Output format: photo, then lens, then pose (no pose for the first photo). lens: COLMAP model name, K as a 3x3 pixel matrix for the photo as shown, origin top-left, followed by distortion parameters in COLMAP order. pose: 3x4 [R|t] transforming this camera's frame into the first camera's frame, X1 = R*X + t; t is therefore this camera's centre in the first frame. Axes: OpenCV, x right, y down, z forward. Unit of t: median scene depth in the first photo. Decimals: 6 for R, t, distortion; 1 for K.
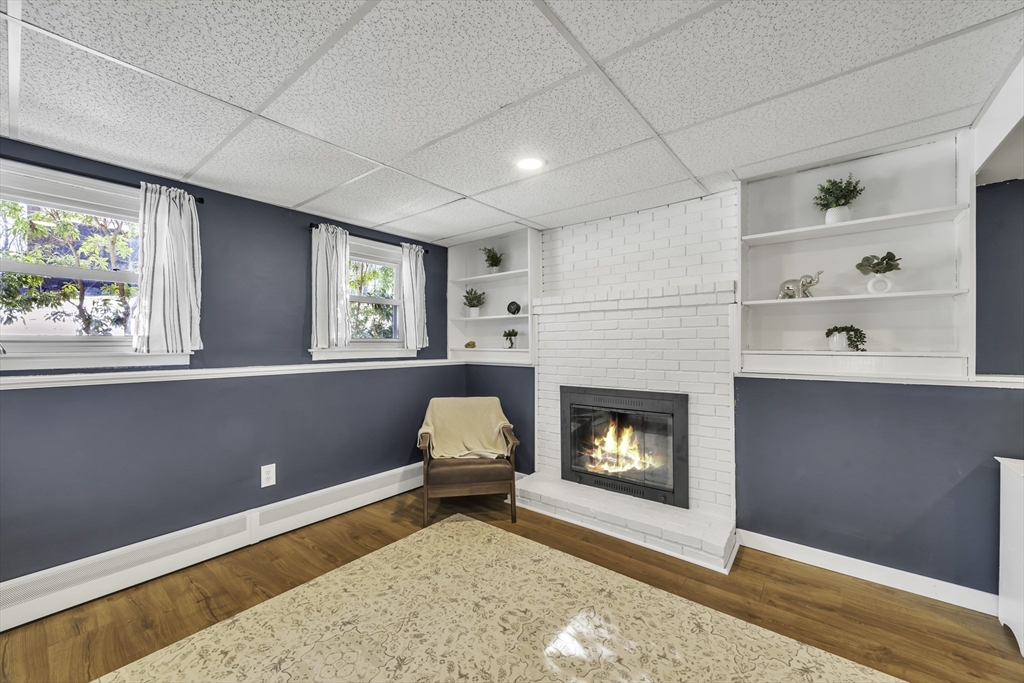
lens RADIAL K [[399.0, 0, 510.1], [0, 399.0, 344.8], [0, 0, 1]] dist [0.001310, 0.000126]
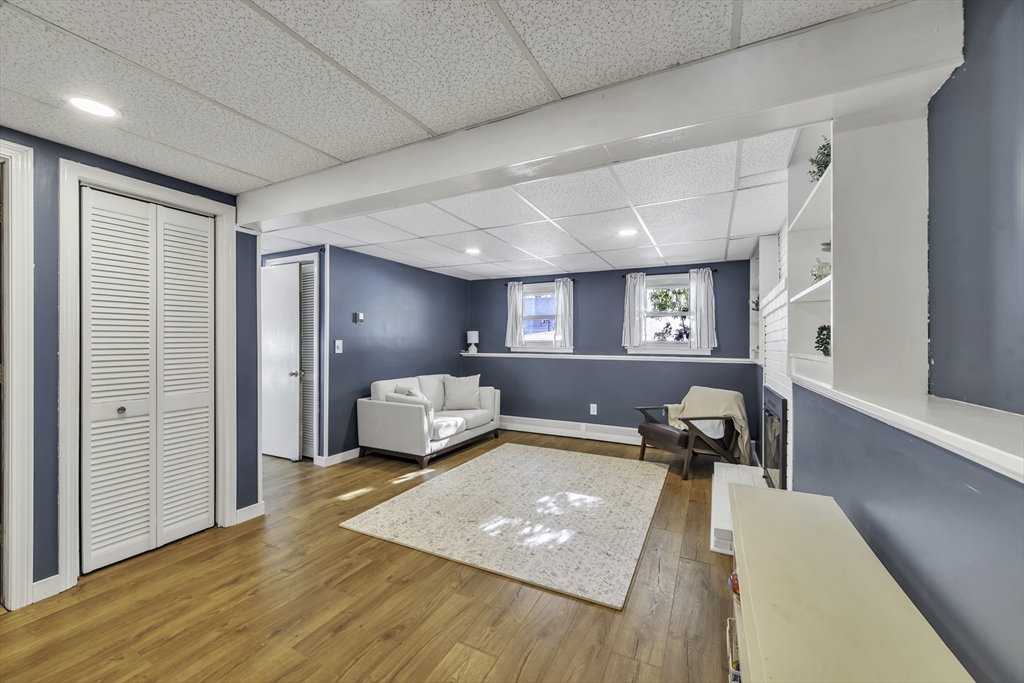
lens RADIAL K [[399.0, 0, 510.1], [0, 399.0, 344.8], [0, 0, 1]] dist [0.001310, 0.000126]
pose [[0.202367, 0.006436, -0.979289, 1.427597], [-0.008511, 0.999952, 0.004813, -0.004109], [0.979273, 0.007361, 0.202413, 0.200988]]
